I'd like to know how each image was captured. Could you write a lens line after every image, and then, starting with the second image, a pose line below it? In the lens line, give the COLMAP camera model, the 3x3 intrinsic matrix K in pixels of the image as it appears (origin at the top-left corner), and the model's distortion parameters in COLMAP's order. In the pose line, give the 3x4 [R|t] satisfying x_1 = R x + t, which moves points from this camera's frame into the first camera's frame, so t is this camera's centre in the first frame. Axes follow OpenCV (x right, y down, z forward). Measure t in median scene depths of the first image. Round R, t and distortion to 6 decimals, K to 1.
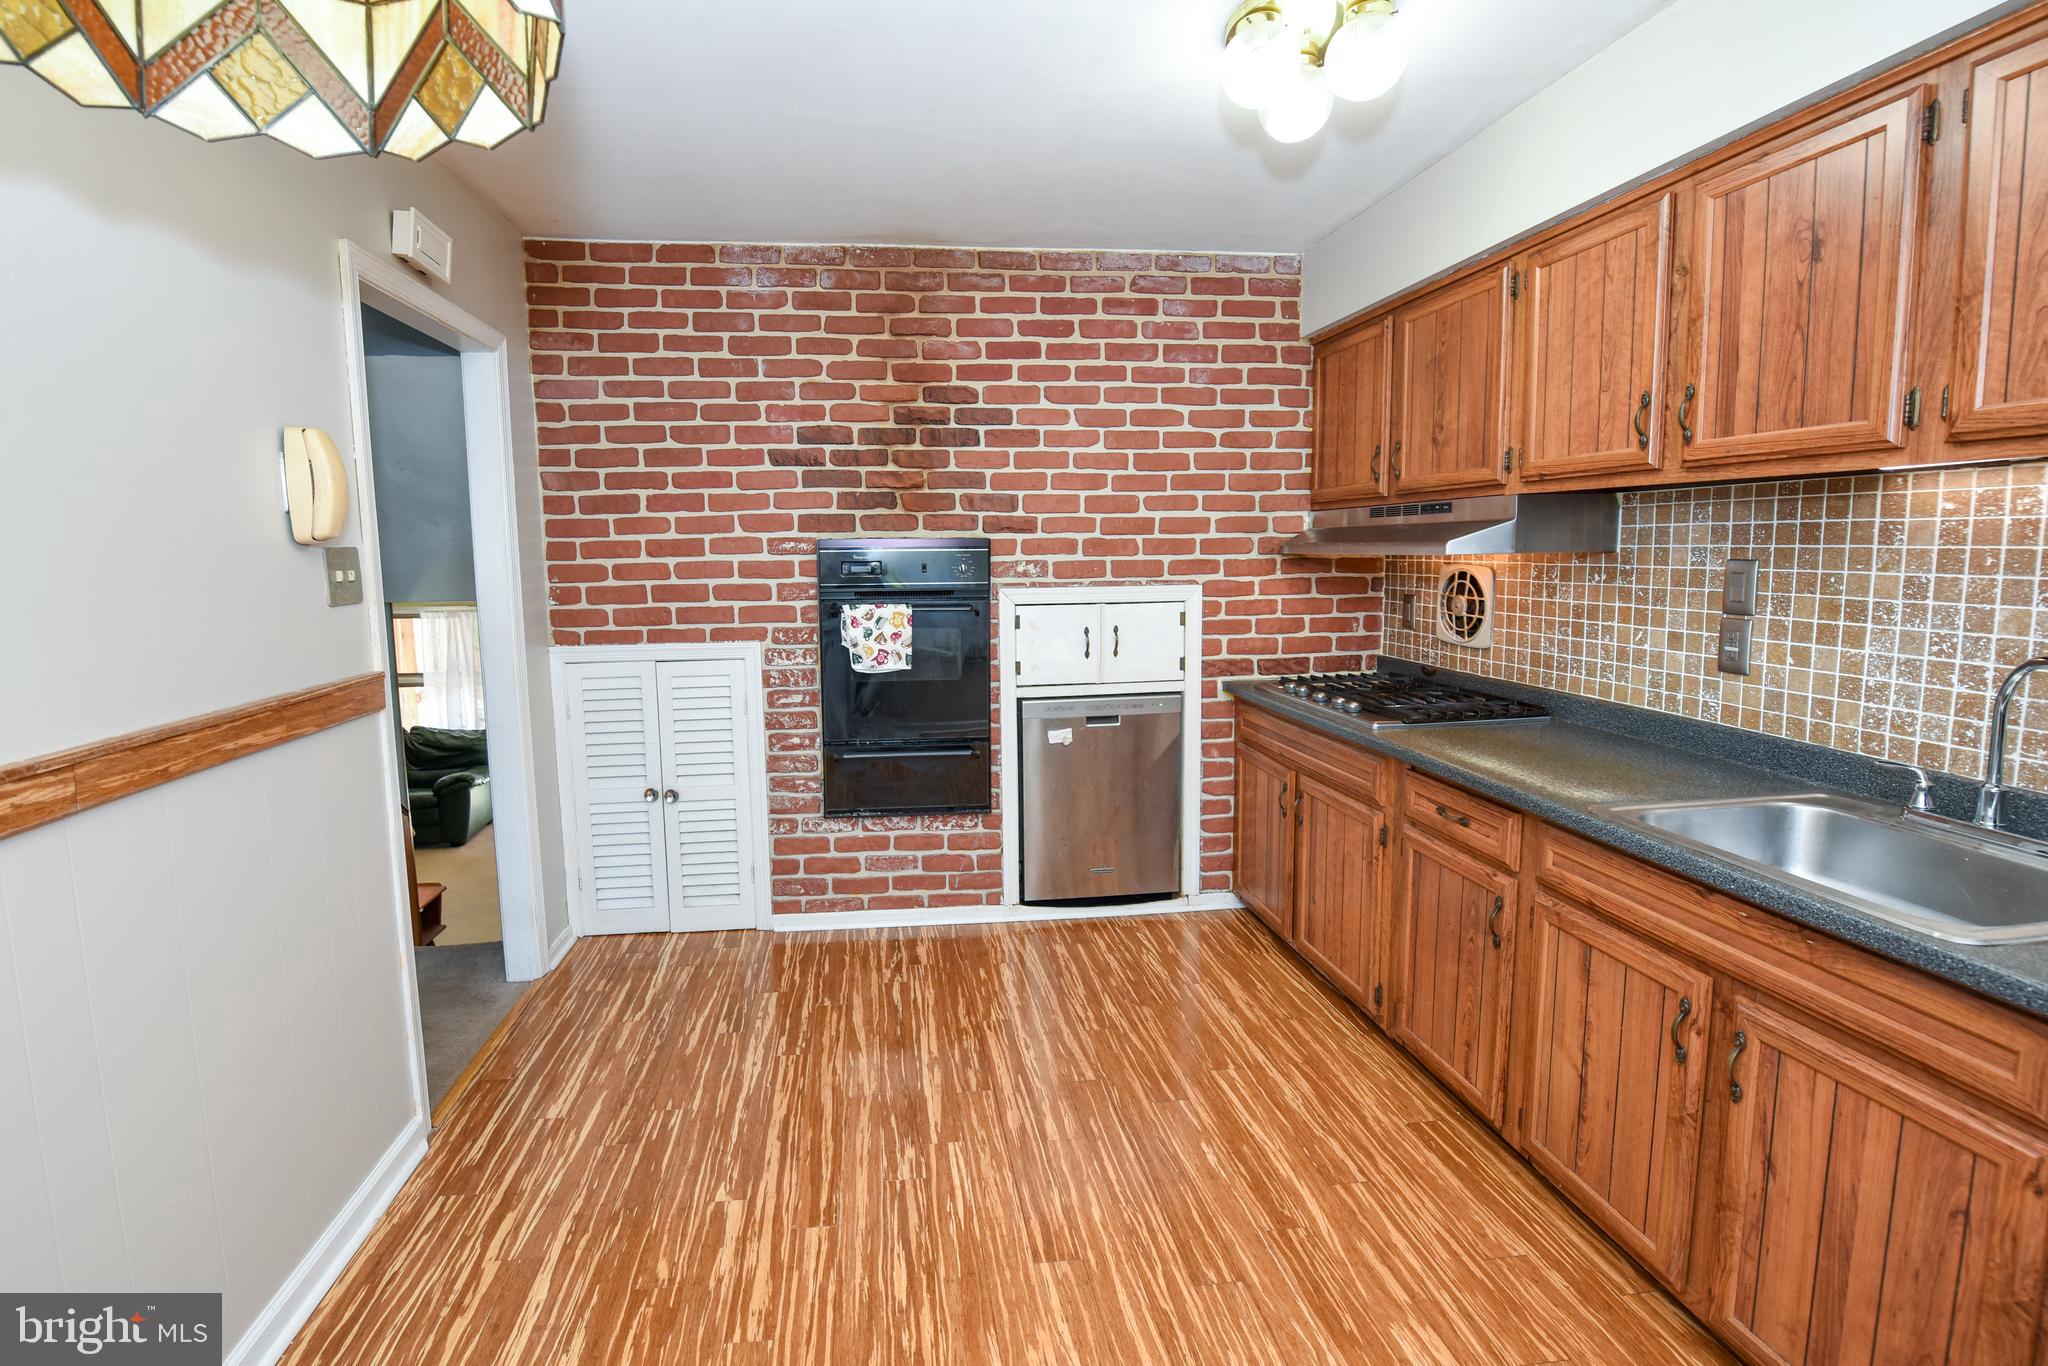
lens RADIAL K [[872.5, 0, 926.3], [0, 872.5, 639.3], [0, 0, 1]] dist [-0.022627, -0.000318]
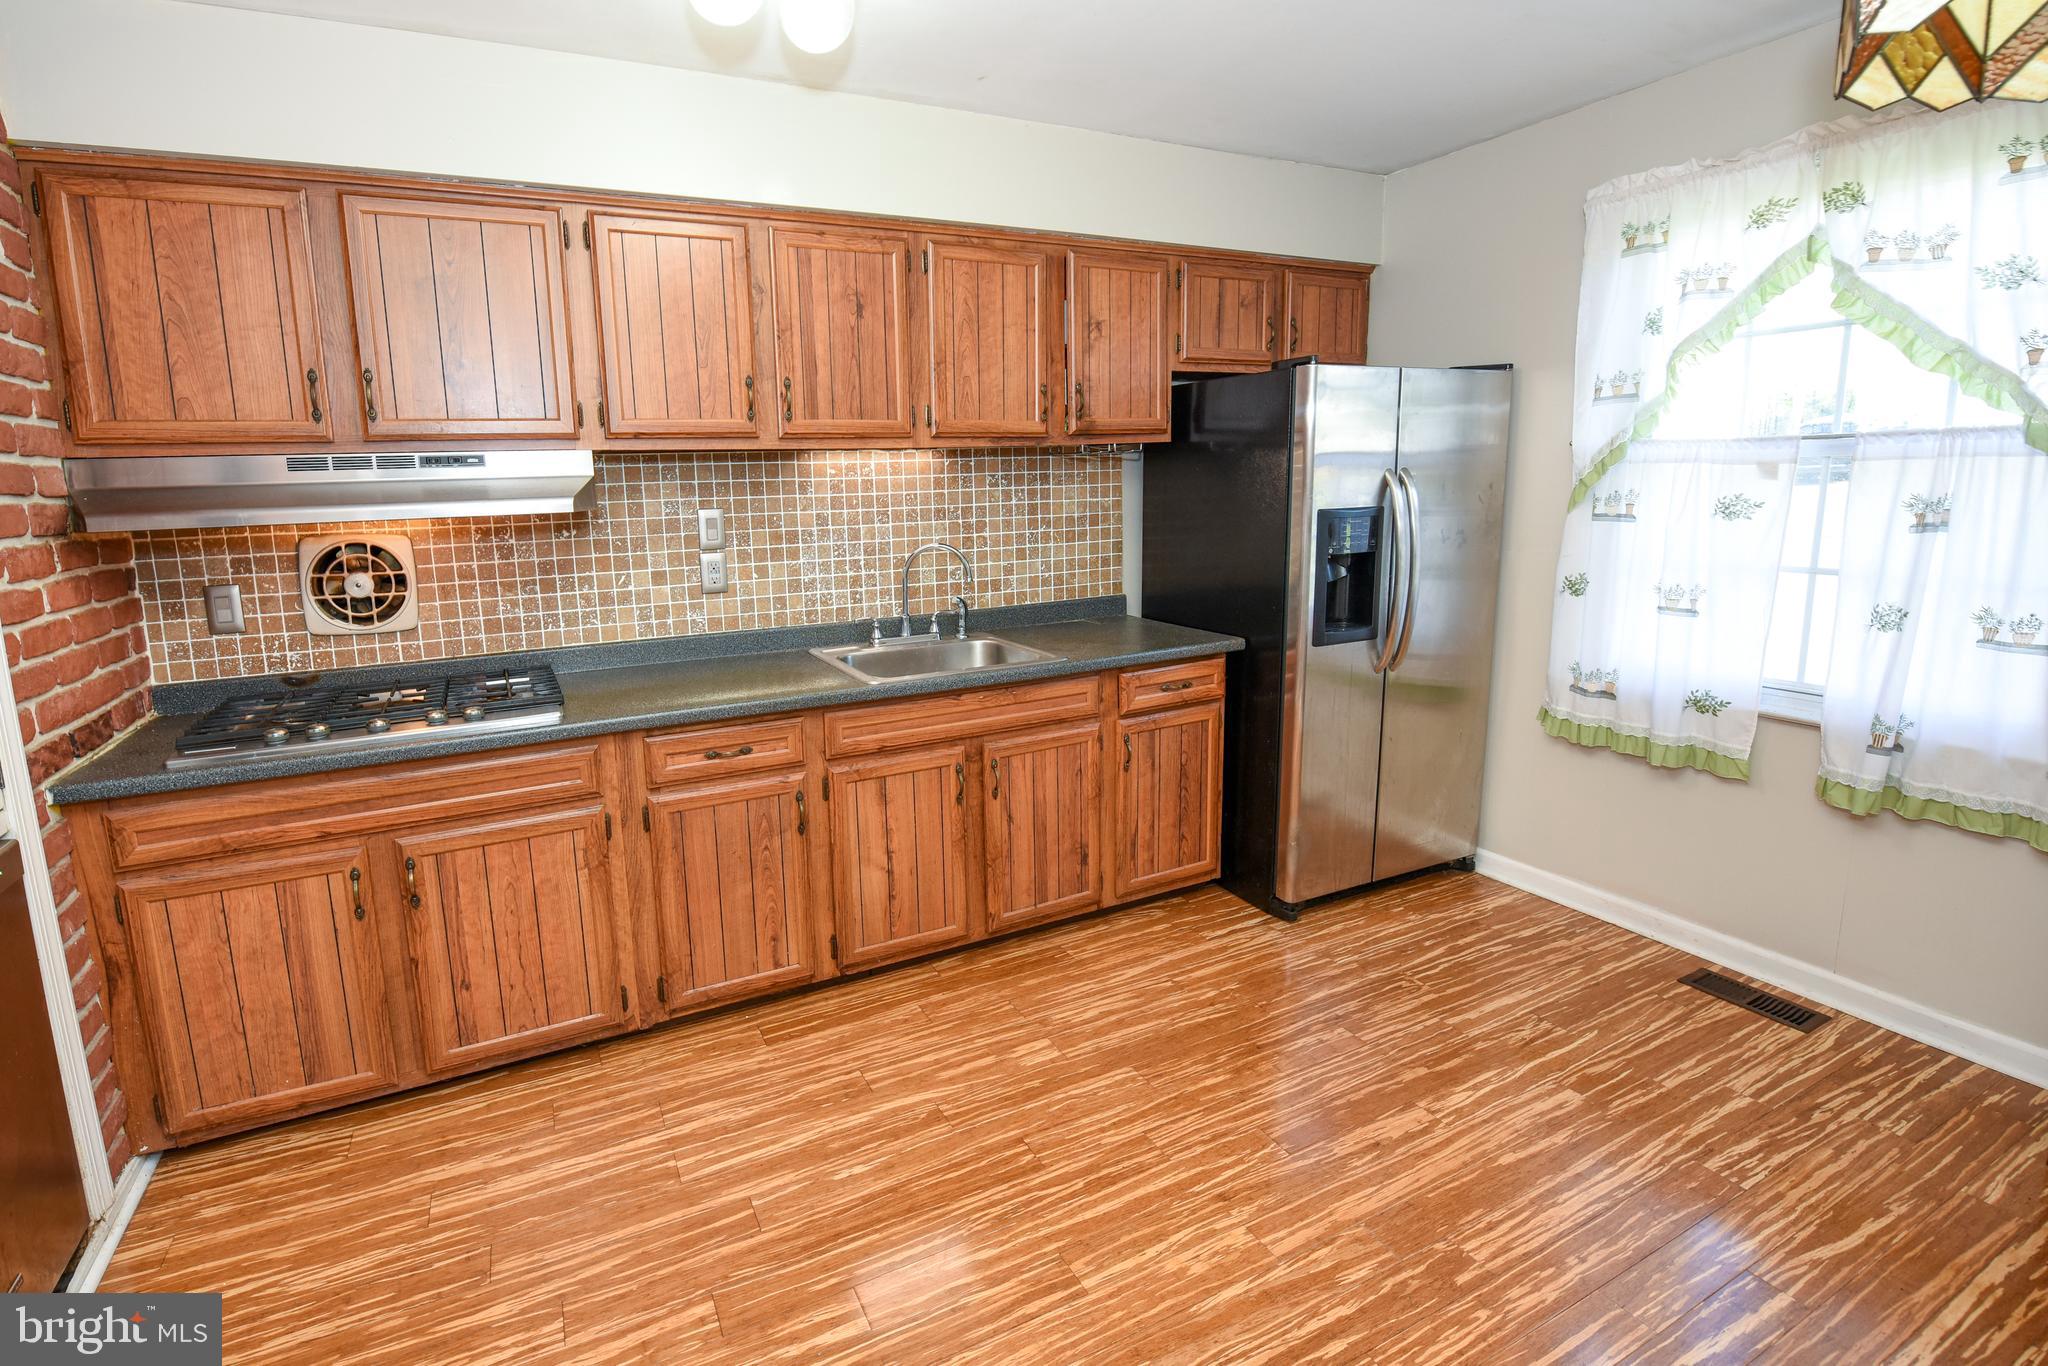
lens RADIAL K [[935.1, 0, 912.4], [0, 935.1, 628.1], [0, 0, 1]] dist [-0.016739, -0.003114]
pose [[-0.330346, -0.114947, 0.936835, -0.579636], [0.134990, 0.976599, 0.167426, -0.117615], [-0.934157, 0.181772, -0.307099, 1.236407]]
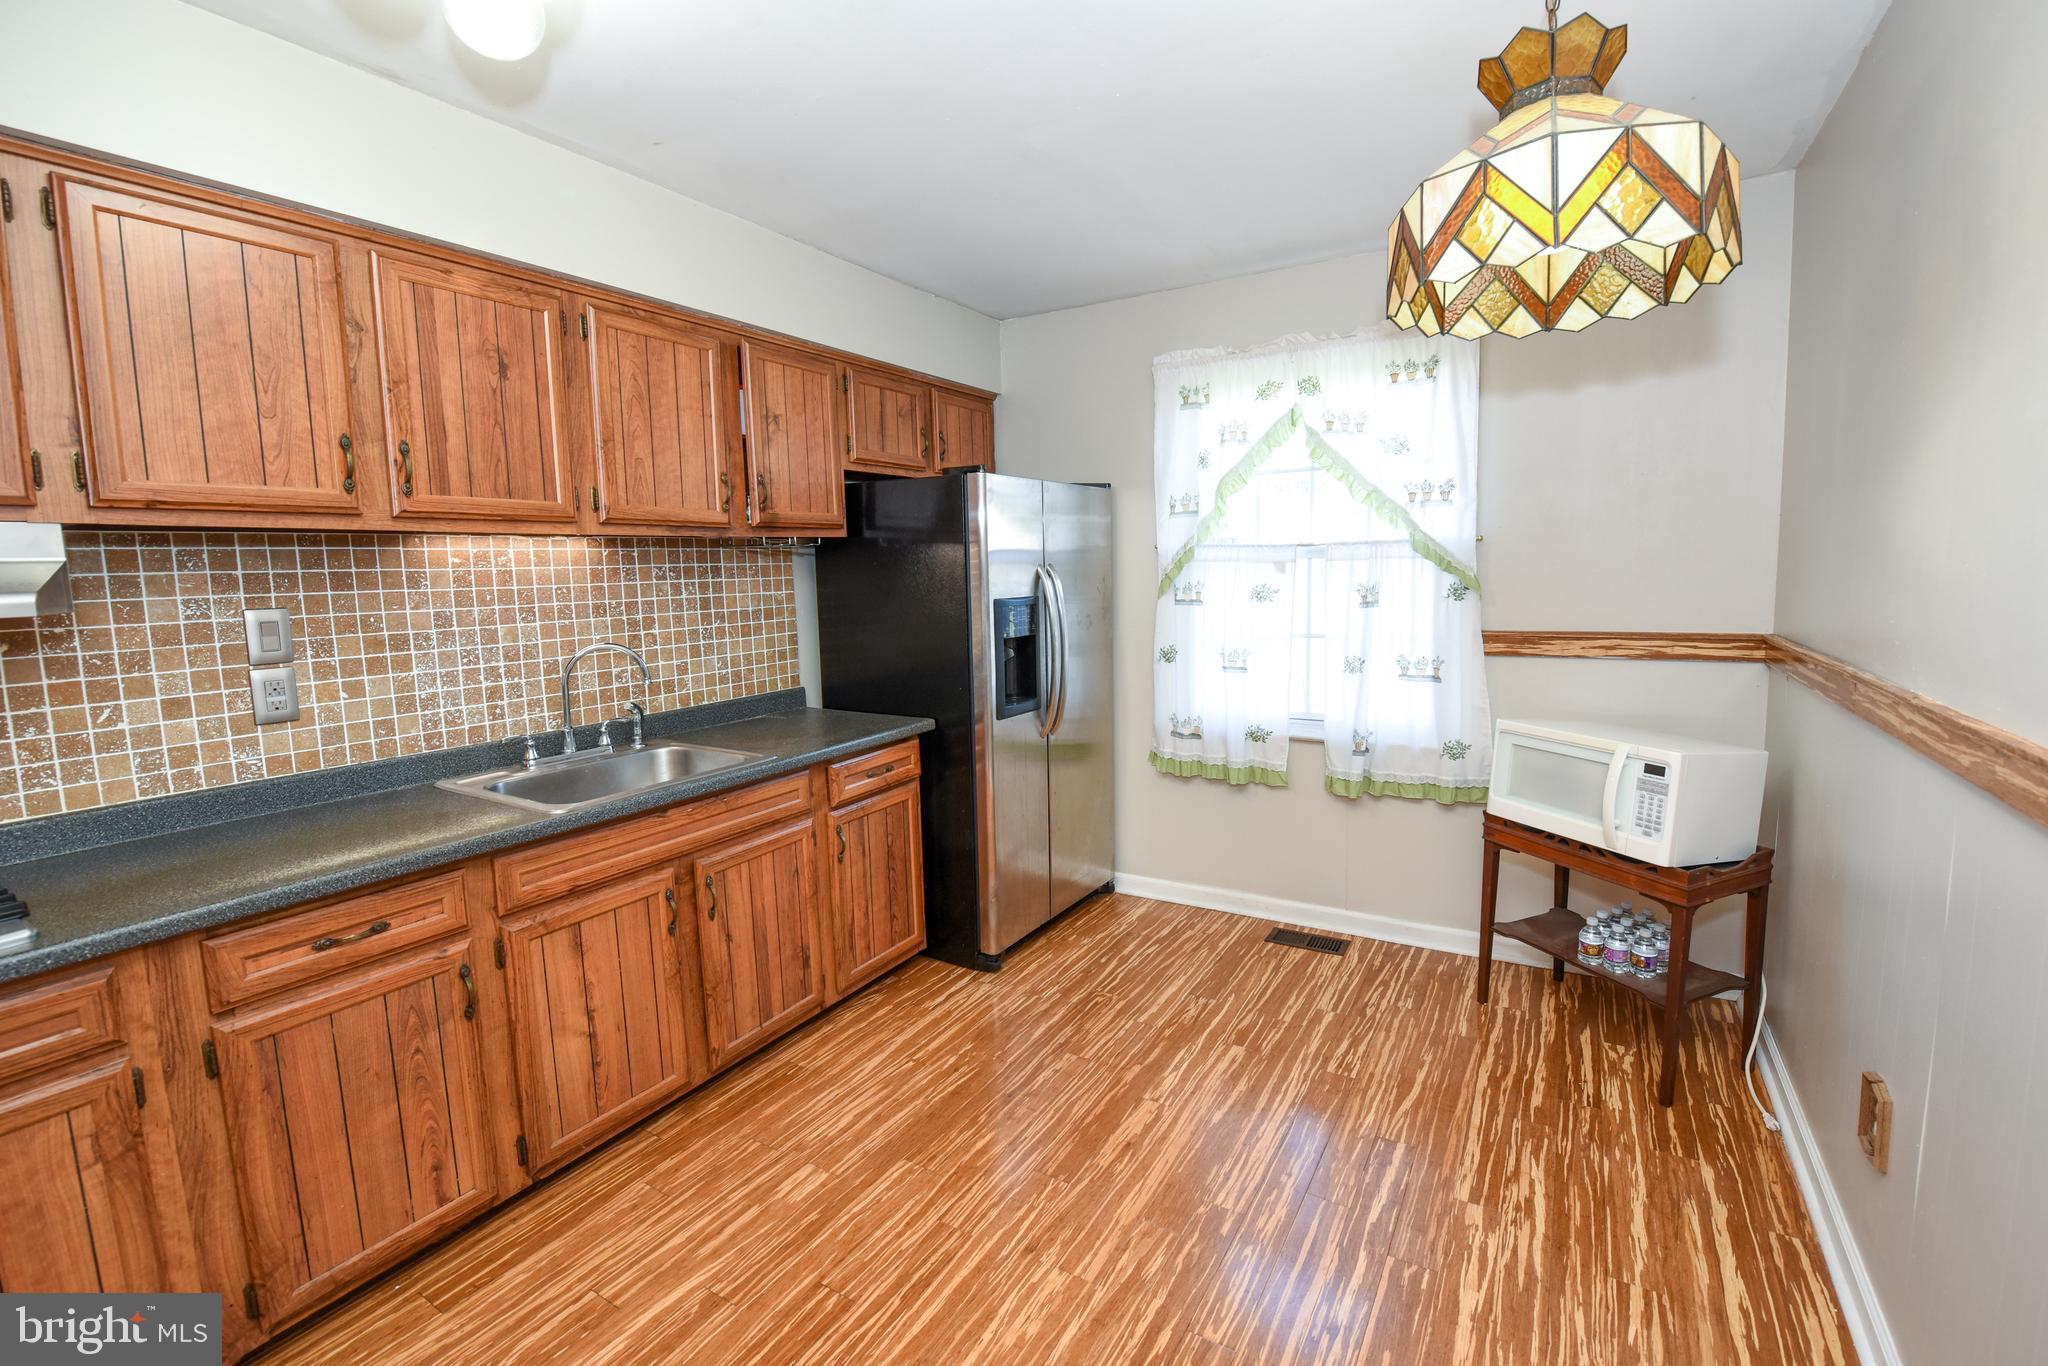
lens RADIAL K [[881.0, 0, 1092.9], [0, 881.0, 656.3], [0, 0, 1]] dist [-0.017316, -0.002885]
pose [[-0.832773, -0.019686, 0.553265, -0.419643], [0.095272, 0.979362, 0.178251, -0.131653], [-0.545356, 0.201153, -0.813710, 1.356240]]
